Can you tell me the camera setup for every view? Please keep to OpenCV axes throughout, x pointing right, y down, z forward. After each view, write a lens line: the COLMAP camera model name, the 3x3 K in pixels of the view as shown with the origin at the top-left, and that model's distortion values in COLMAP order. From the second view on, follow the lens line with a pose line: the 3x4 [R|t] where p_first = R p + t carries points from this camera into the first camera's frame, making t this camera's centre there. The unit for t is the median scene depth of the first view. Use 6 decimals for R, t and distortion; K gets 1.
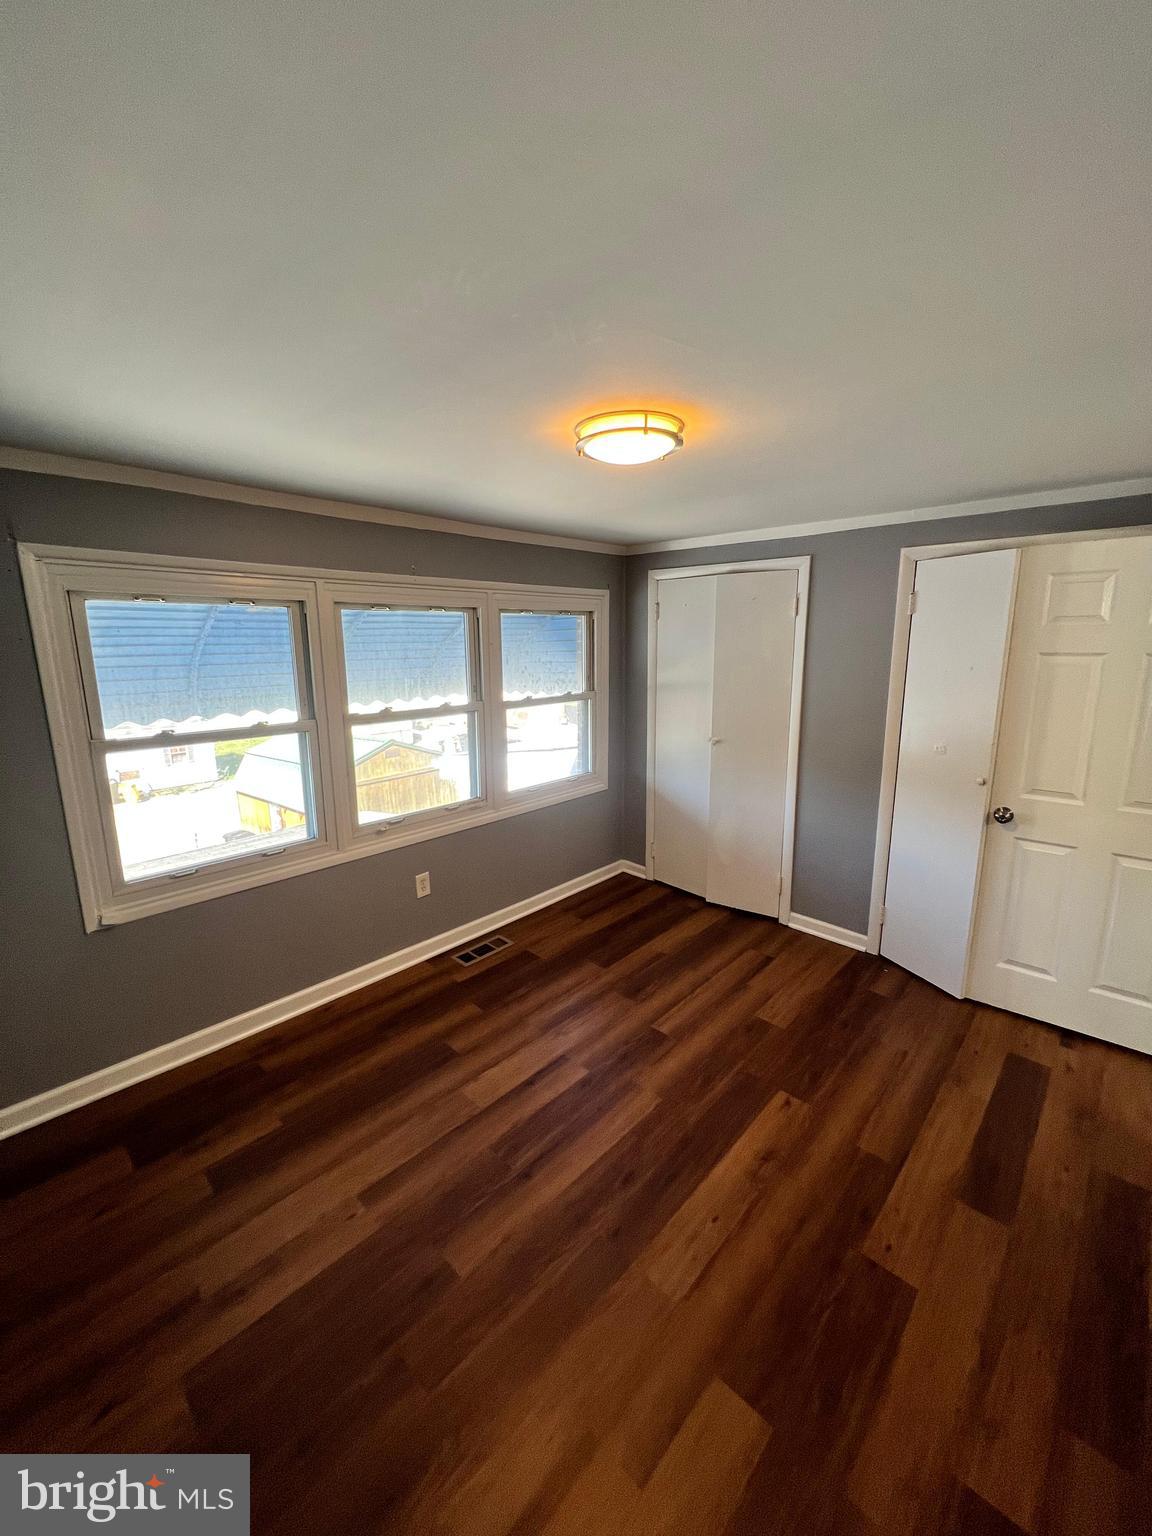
lens RADIAL K [[614.9, 0, 579.9], [0, 614.9, 761.4], [0, 0, 1]] dist [-0.007664, 0.002066]
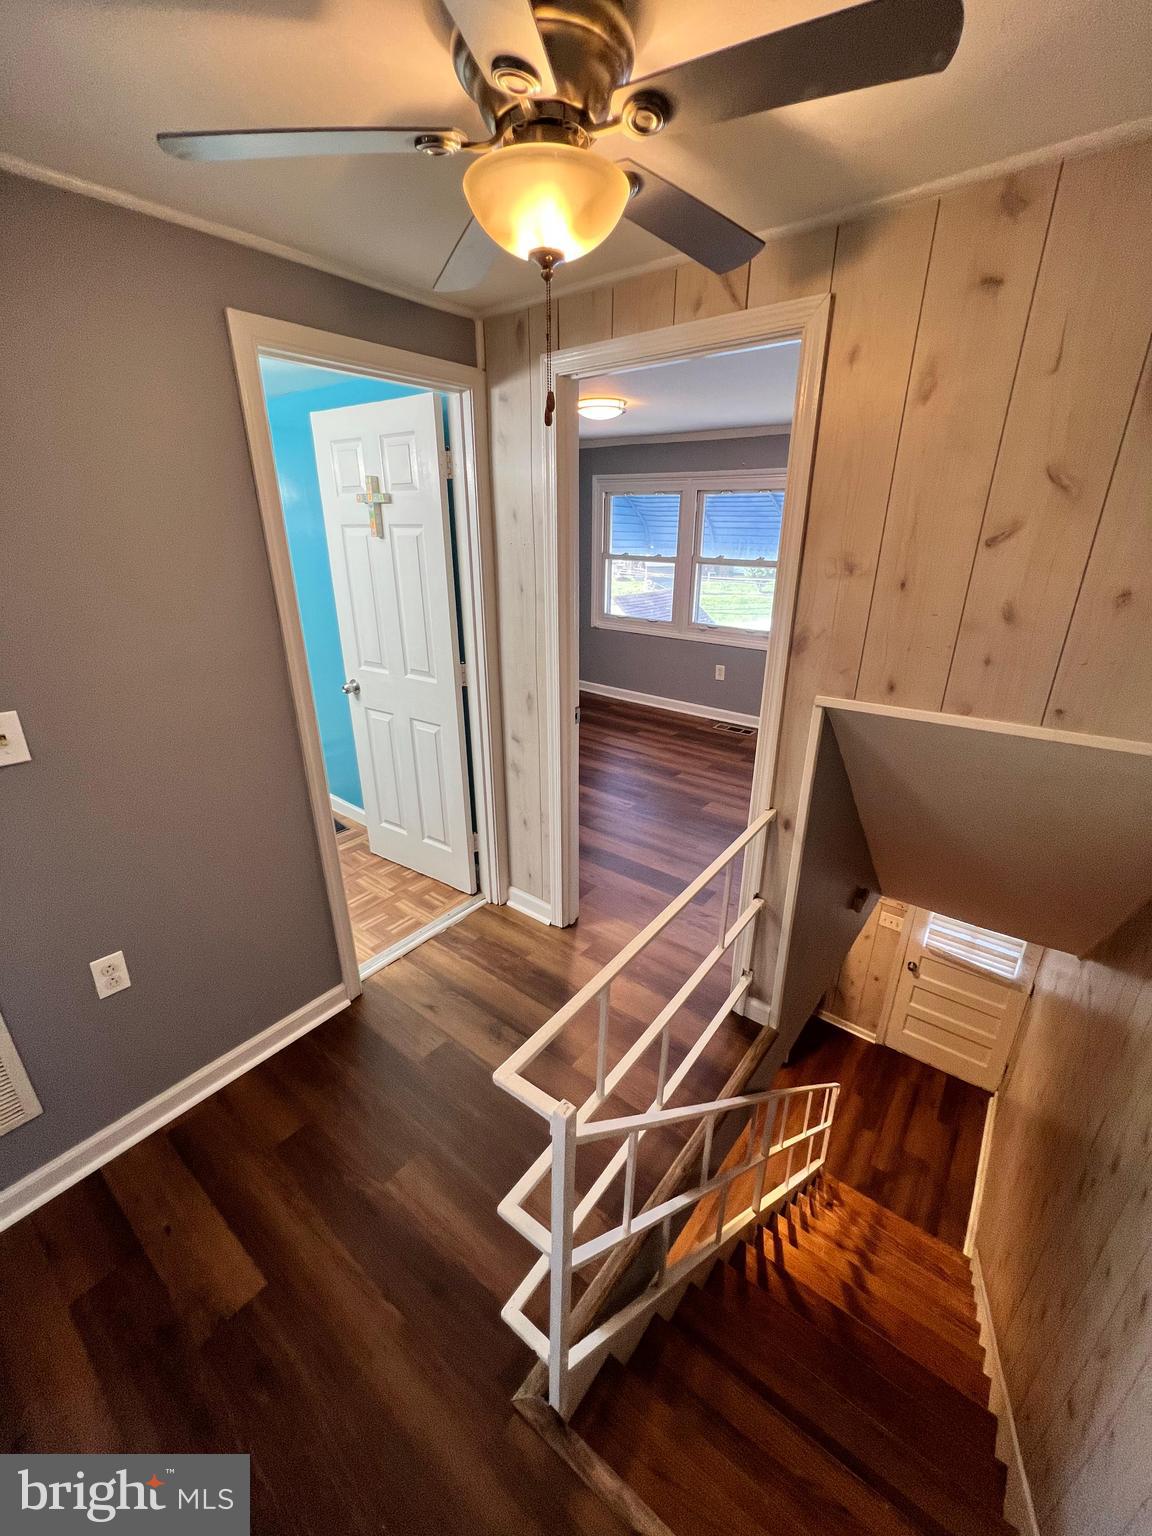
lens RADIAL K [[614.9, 0, 575.2], [0, 614.9, 764.7], [0, 0, 1]] dist [-0.007664, 0.002066]
pose [[0.078652, 0.373279, -0.924379, 1.719253], [-0.201158, 0.914121, 0.352021, -0.093163], [0.976396, 0.158259, 0.146986, 0.563619]]
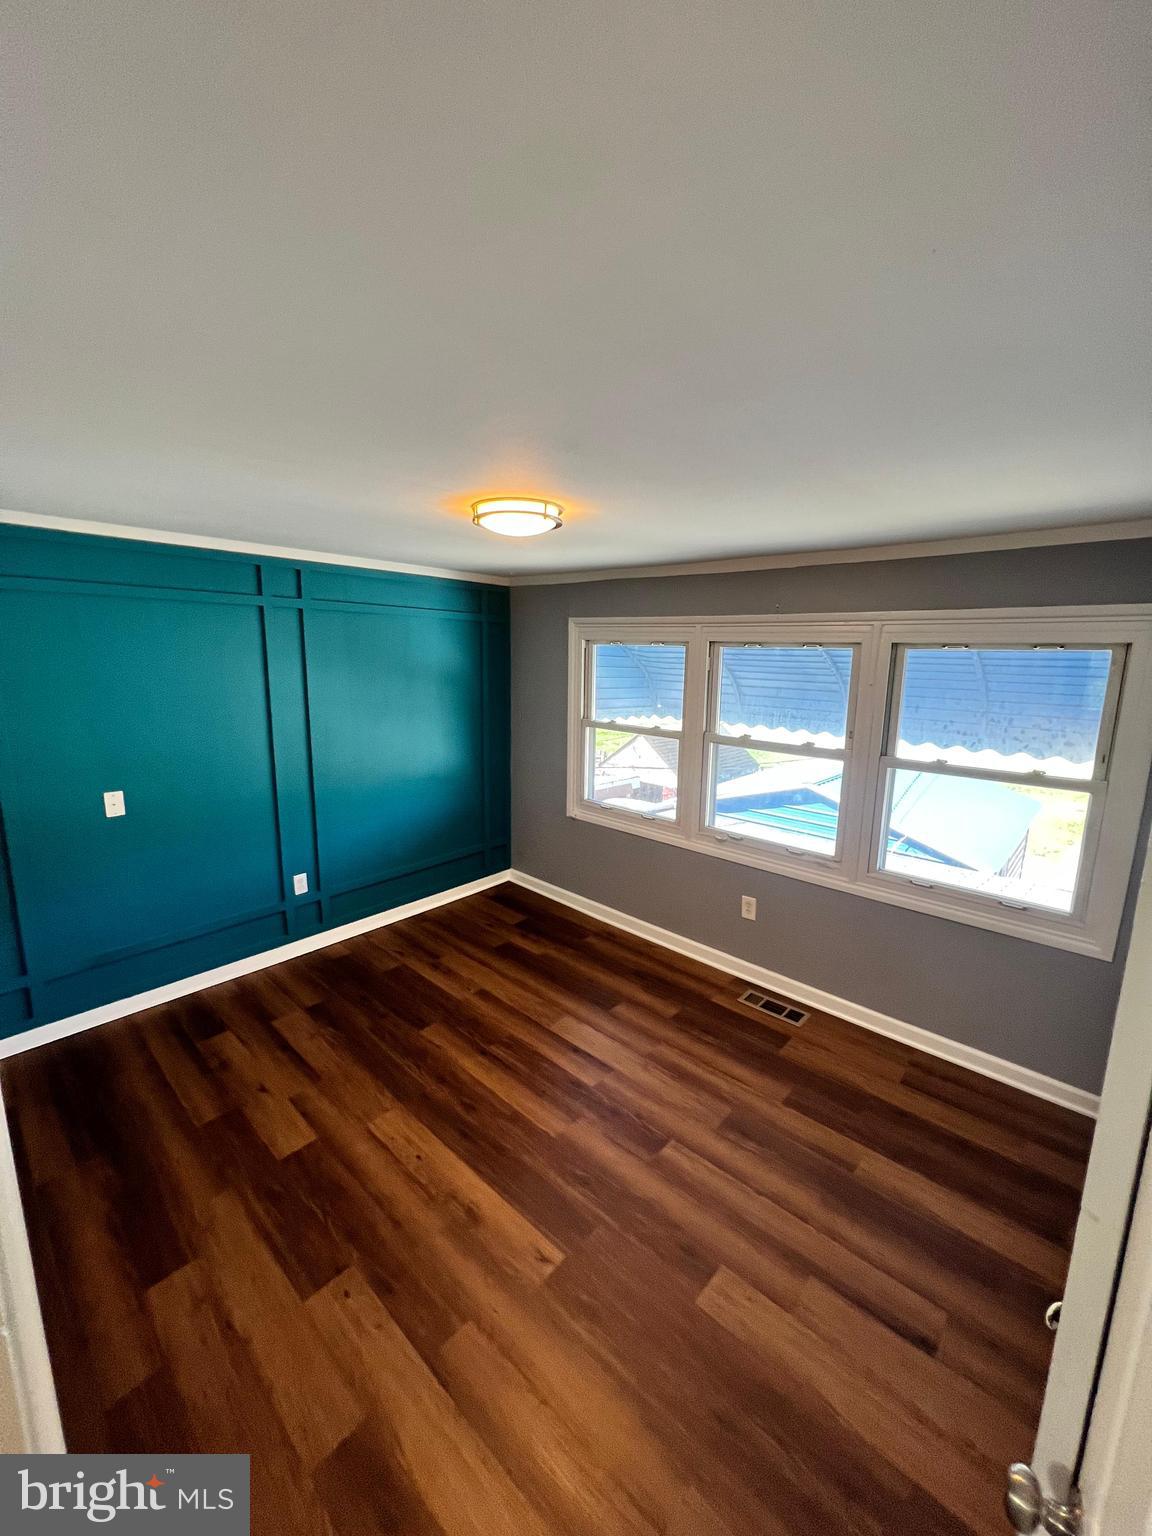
lens RADIAL K [[614.9, 0, 579.3], [0, 614.9, 762.0], [0, 0, 1]] dist [-0.007664, 0.002066]
pose [[0.007780, 0.186927, -0.982343, 0.948493], [-0.215369, 0.959631, 0.180900, -0.215032], [0.976502, 0.210159, 0.047724, 0.815633]]
